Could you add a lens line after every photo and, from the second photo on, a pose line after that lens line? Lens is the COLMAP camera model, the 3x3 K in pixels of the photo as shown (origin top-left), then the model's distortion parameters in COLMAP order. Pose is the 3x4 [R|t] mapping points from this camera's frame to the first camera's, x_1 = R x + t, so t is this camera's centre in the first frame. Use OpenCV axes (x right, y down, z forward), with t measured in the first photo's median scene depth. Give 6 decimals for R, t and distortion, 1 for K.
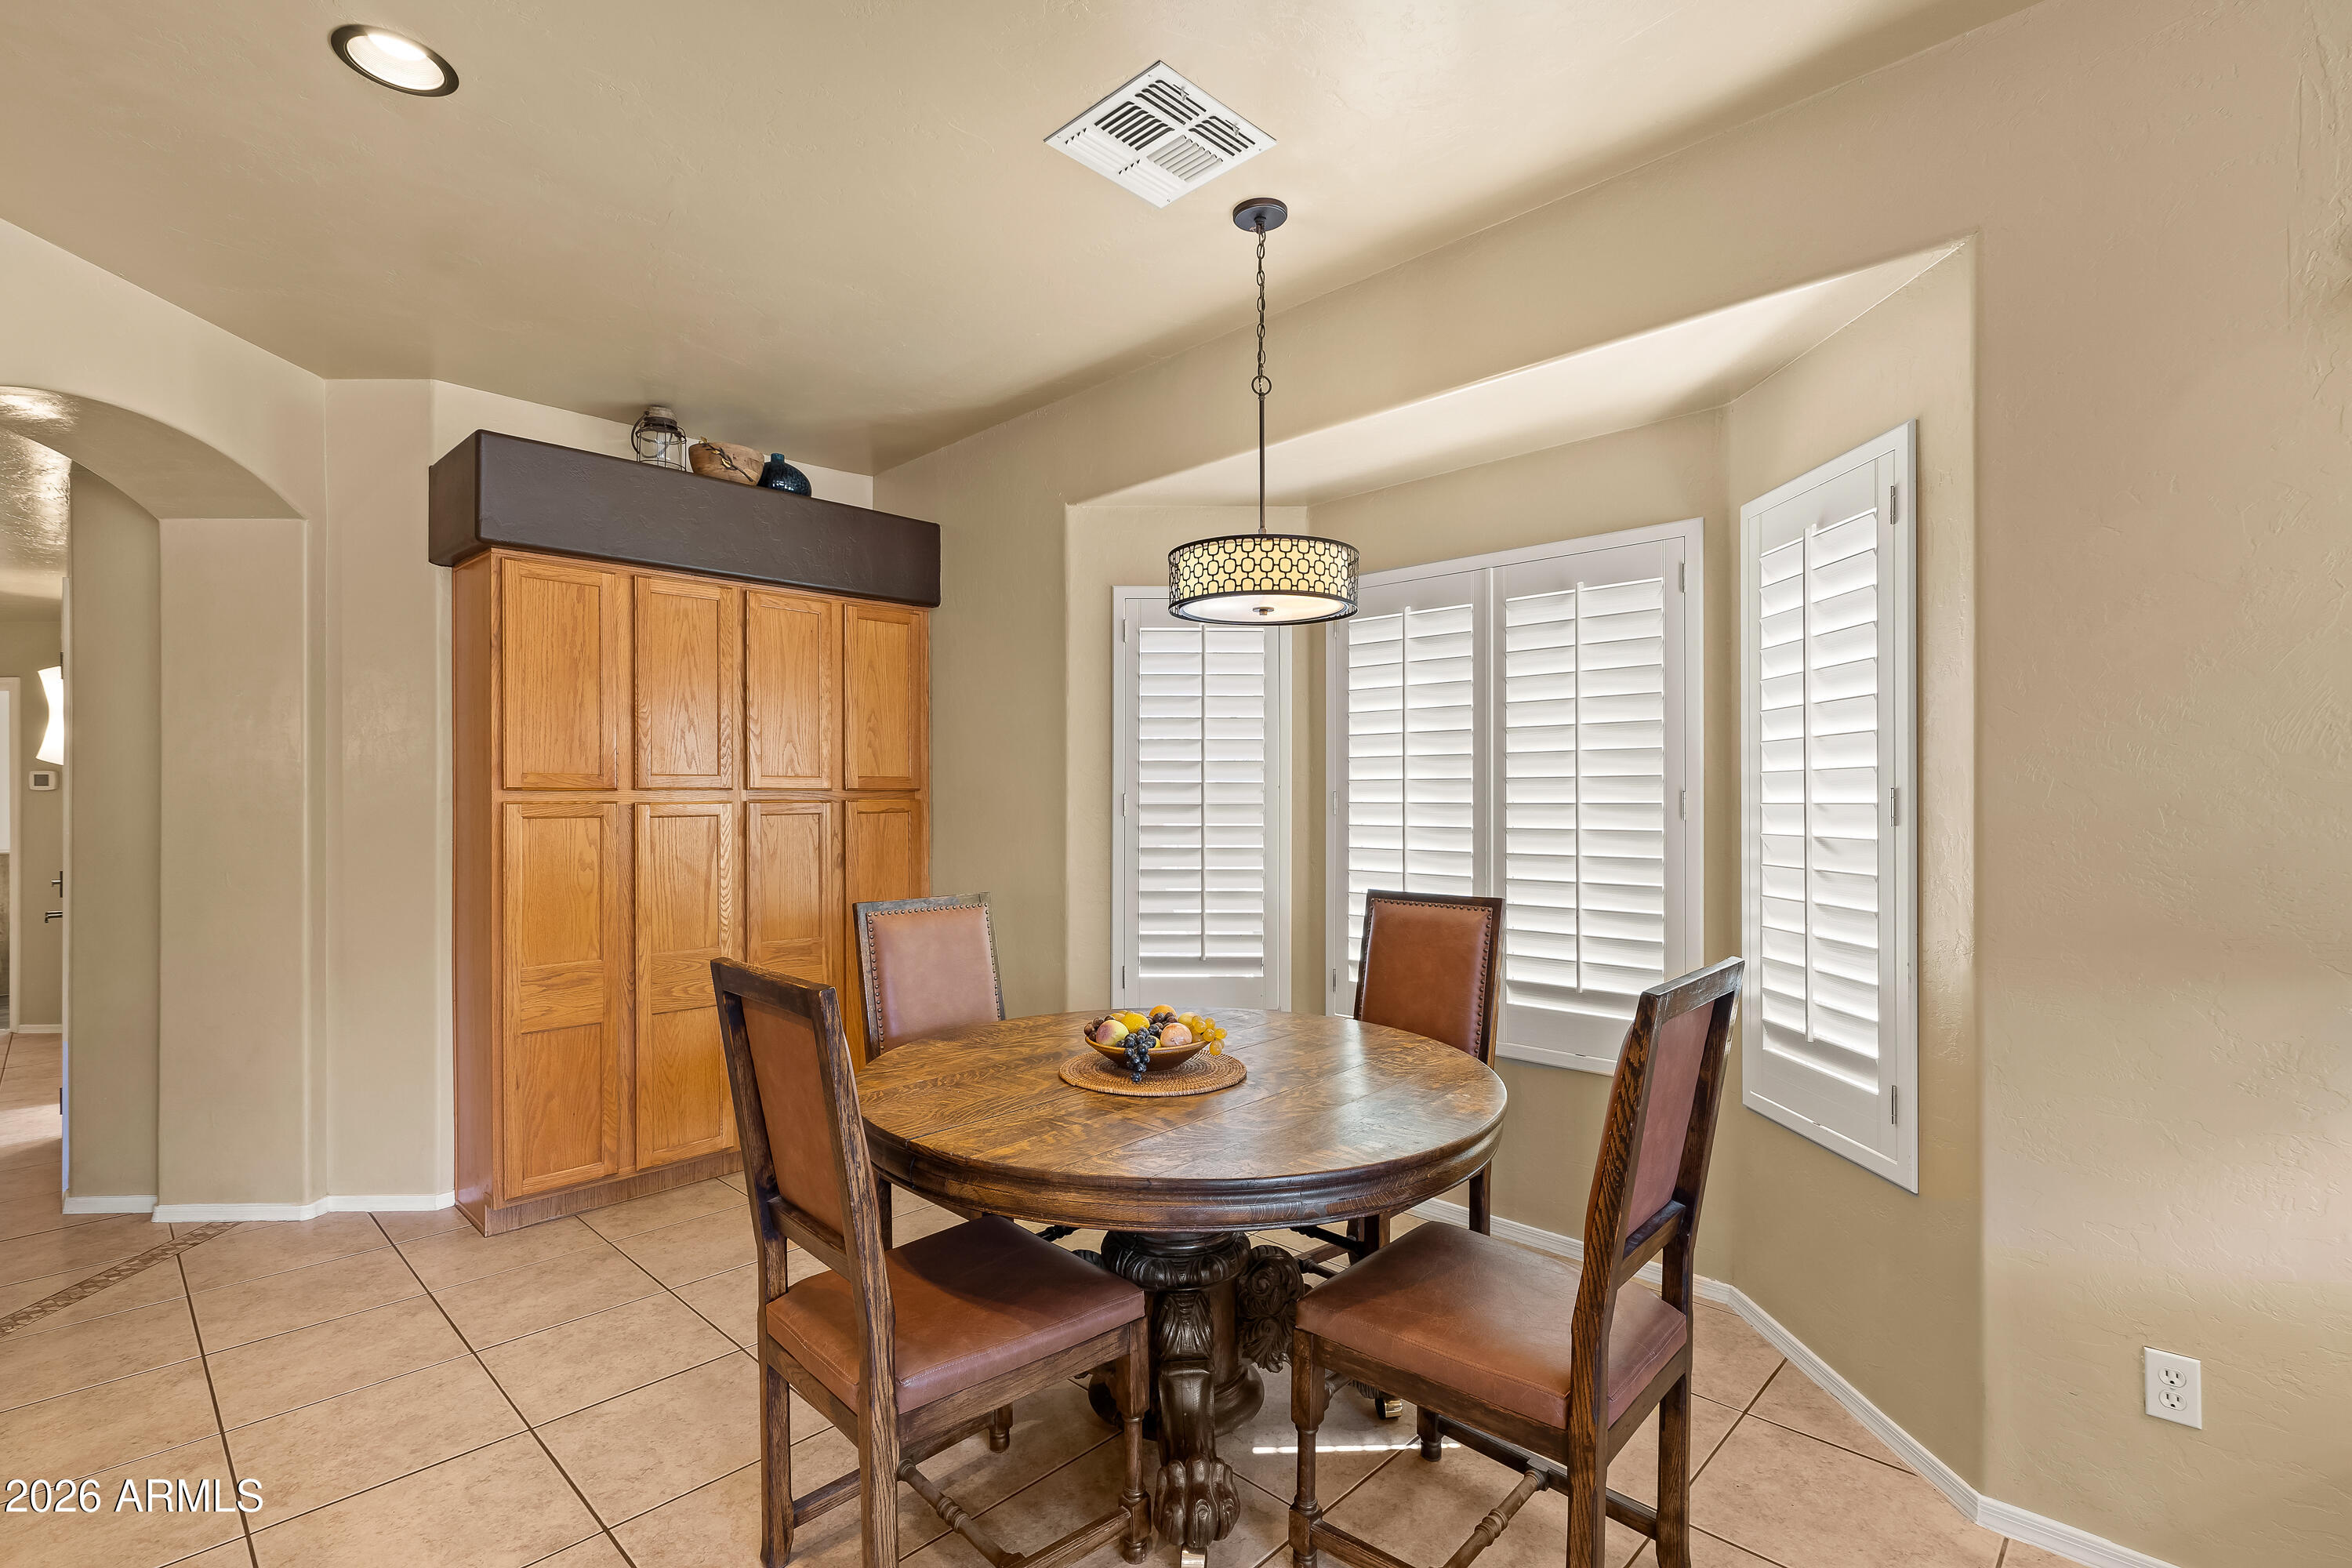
lens RADIAL K [[1082.4, 0, 1173.0], [0, 1082.4, 793.1], [0, 0, 1]] dist [-0.002445, 0.000402]
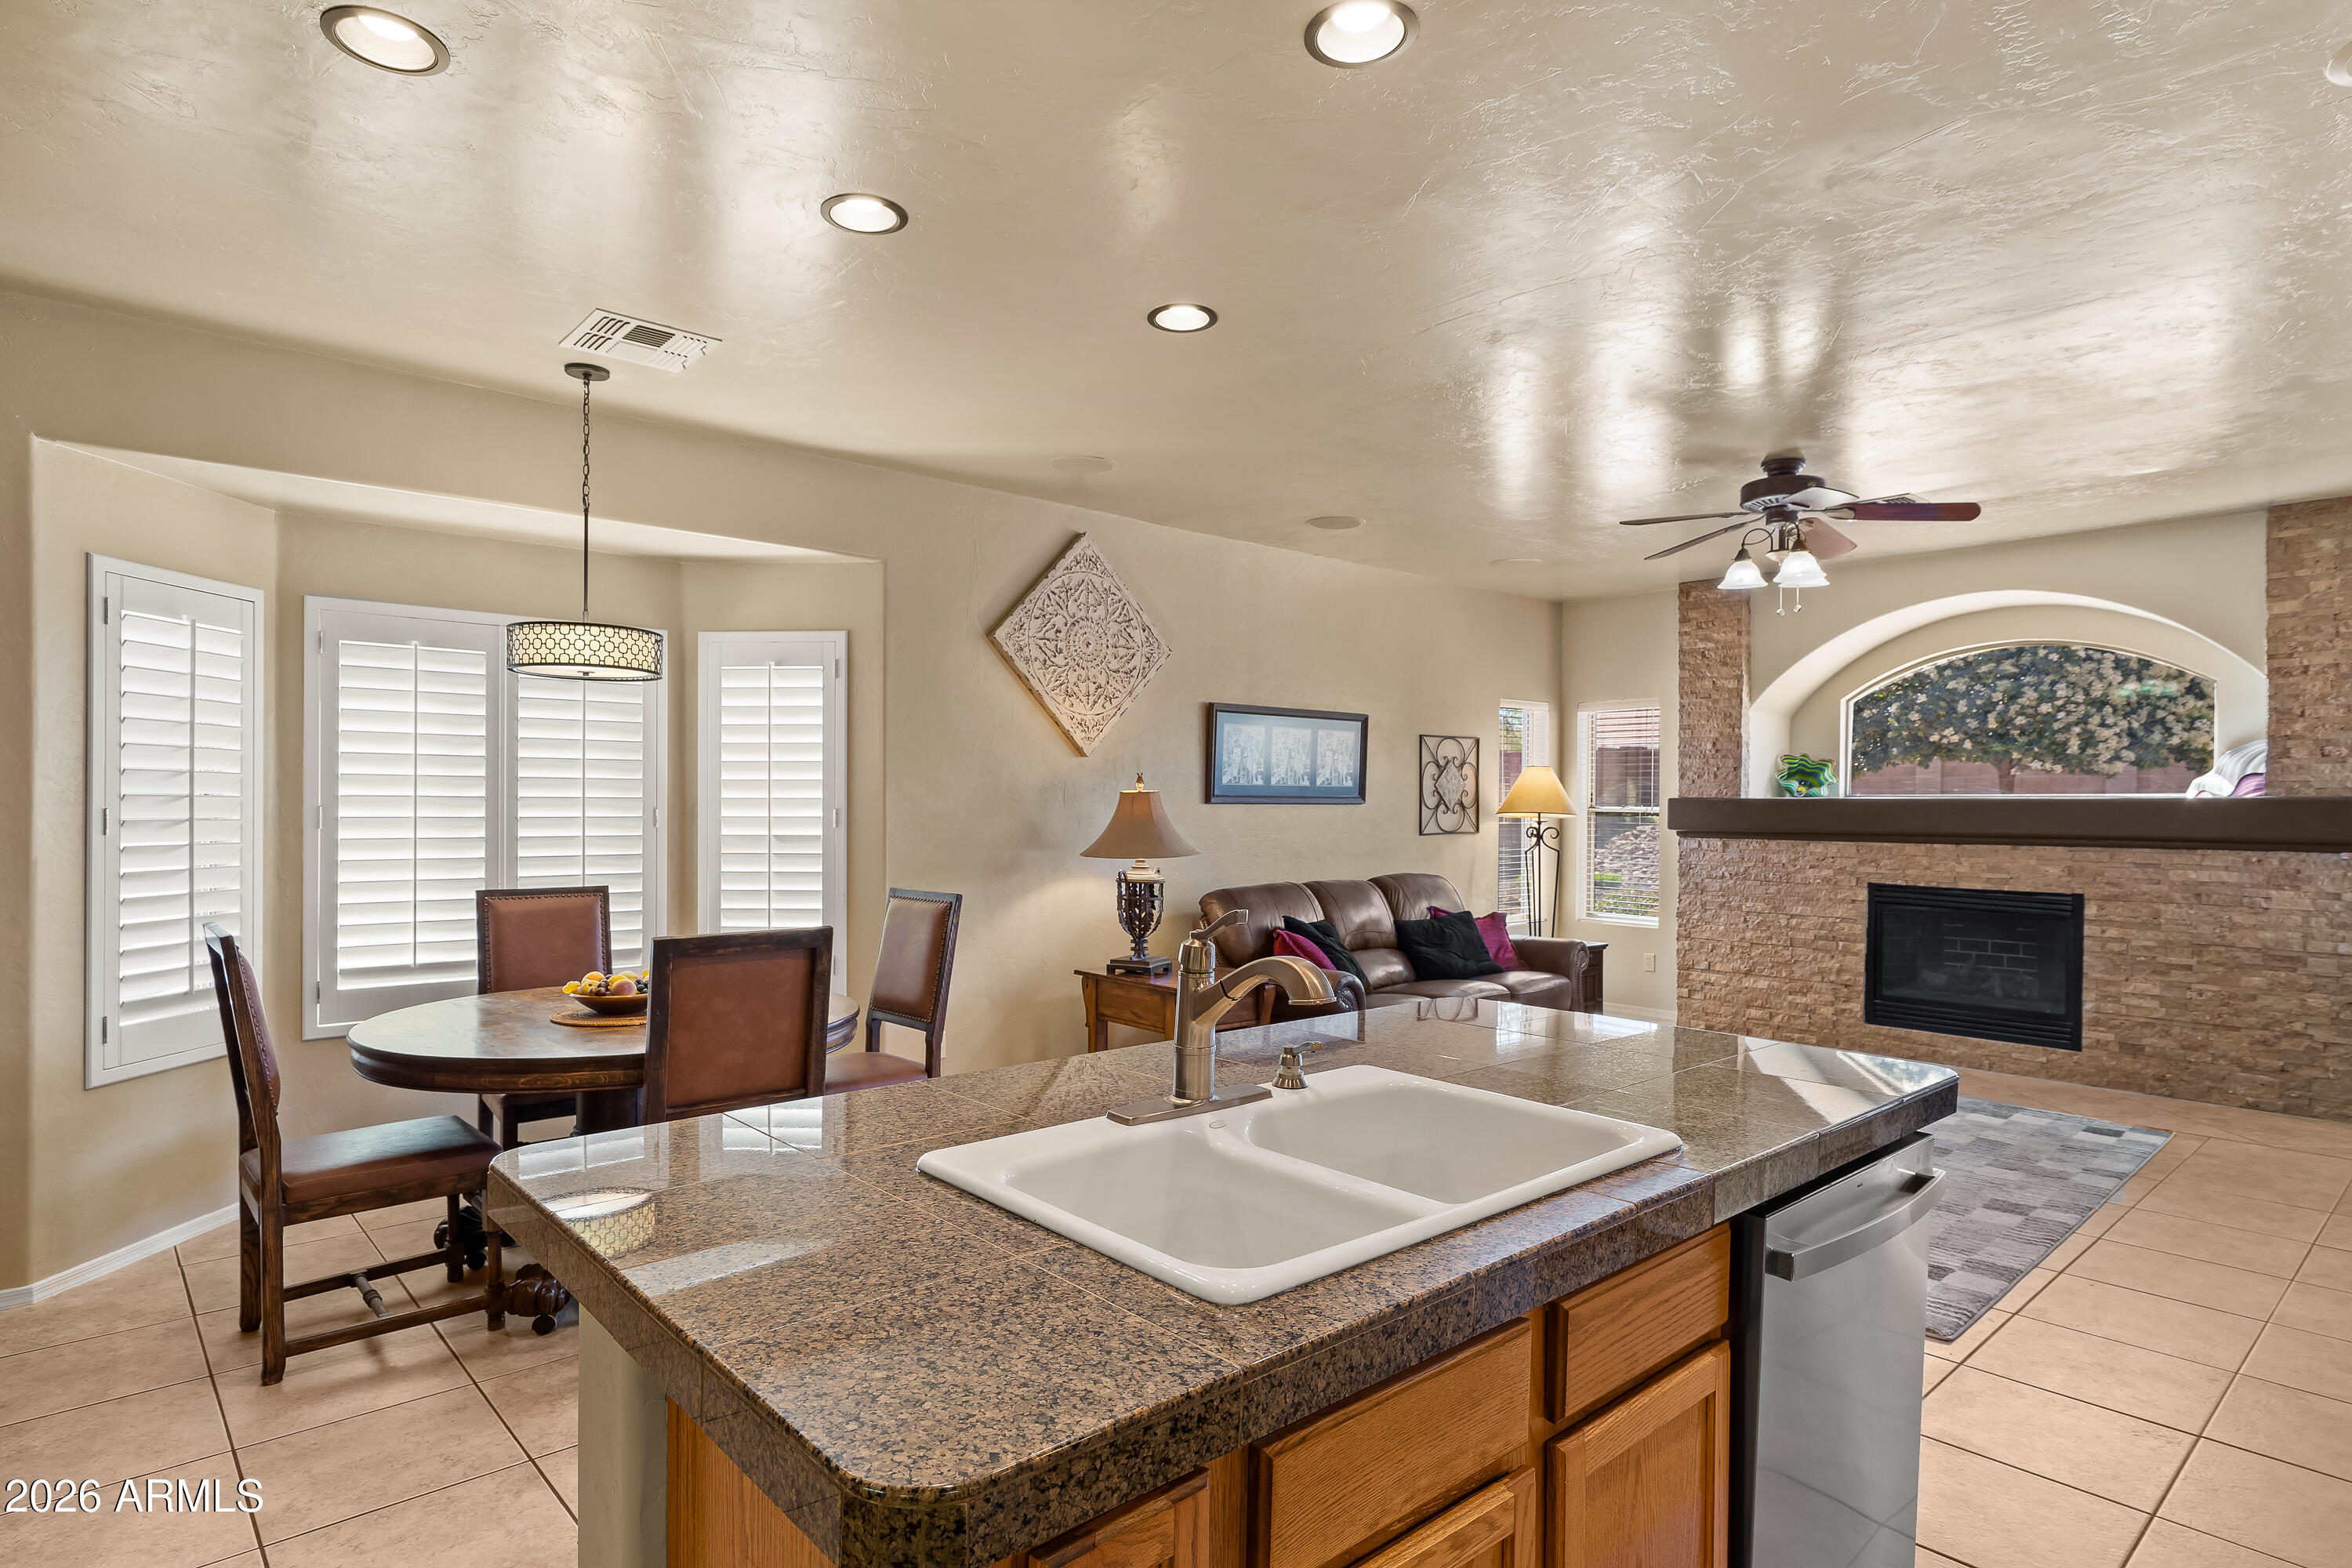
lens RADIAL K [[1242.2, 0, 1161.6], [0, 1242.2, 810.2], [0, 0, 1]] dist [-0.002834, 0.000254]
pose [[0.069459, -0.000527, 0.997585, -1.032585], [-0.008532, 0.999963, 0.001123, -0.005841], [-0.997548, -0.008589, 0.069452, 0.145842]]
